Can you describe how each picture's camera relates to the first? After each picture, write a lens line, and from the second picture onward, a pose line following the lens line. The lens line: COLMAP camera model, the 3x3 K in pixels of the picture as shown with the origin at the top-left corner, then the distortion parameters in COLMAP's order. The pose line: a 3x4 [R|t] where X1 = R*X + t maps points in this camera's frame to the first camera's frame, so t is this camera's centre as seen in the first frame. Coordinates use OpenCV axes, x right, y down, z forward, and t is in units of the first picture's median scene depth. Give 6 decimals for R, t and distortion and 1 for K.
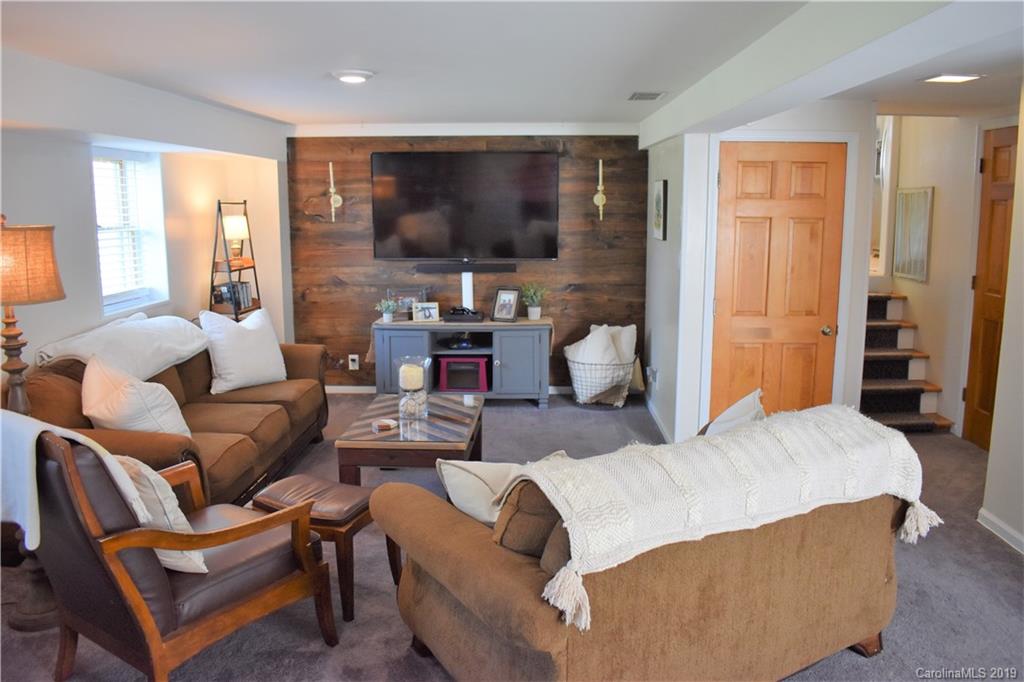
lens RADIAL K [[797.5, 0, 512.7], [0, 797.5, 336.6], [0, 0, 1]] dist [-0.094949, 0.013484]
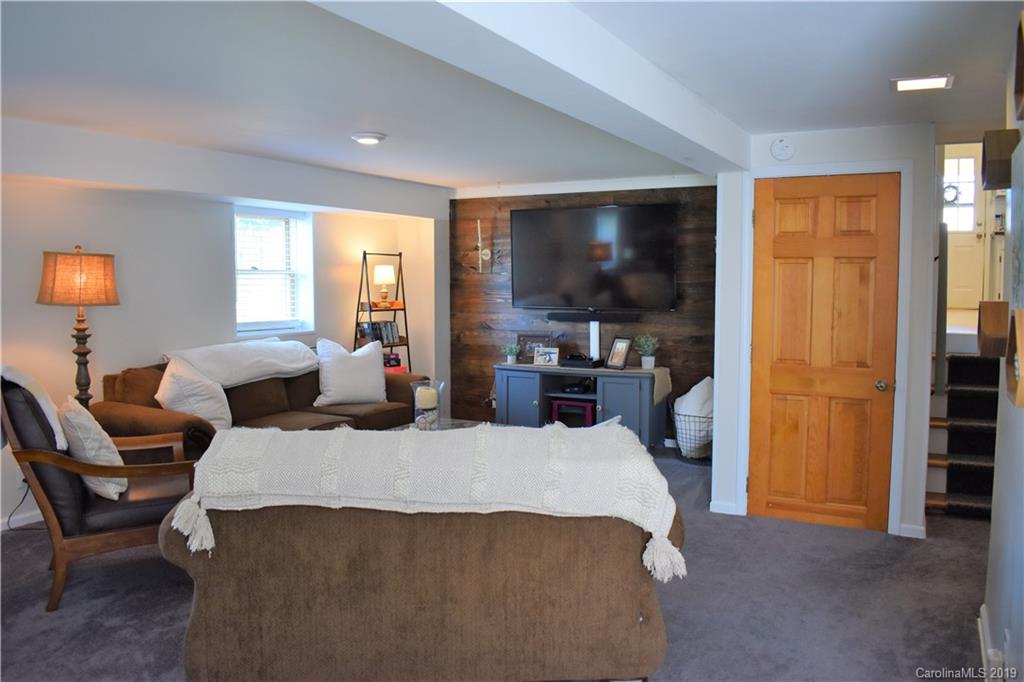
lens RADIAL K [[797.5, 0, 512.7], [0, 797.5, 336.6], [0, 0, 1]] dist [-0.094949, 0.013484]
pose [[0.891442, 0.033288, -0.451910, 0.341788], [-0.076351, 0.994073, -0.077388, 0.029688], [0.446656, 0.103491, 0.888700, 0.032042]]
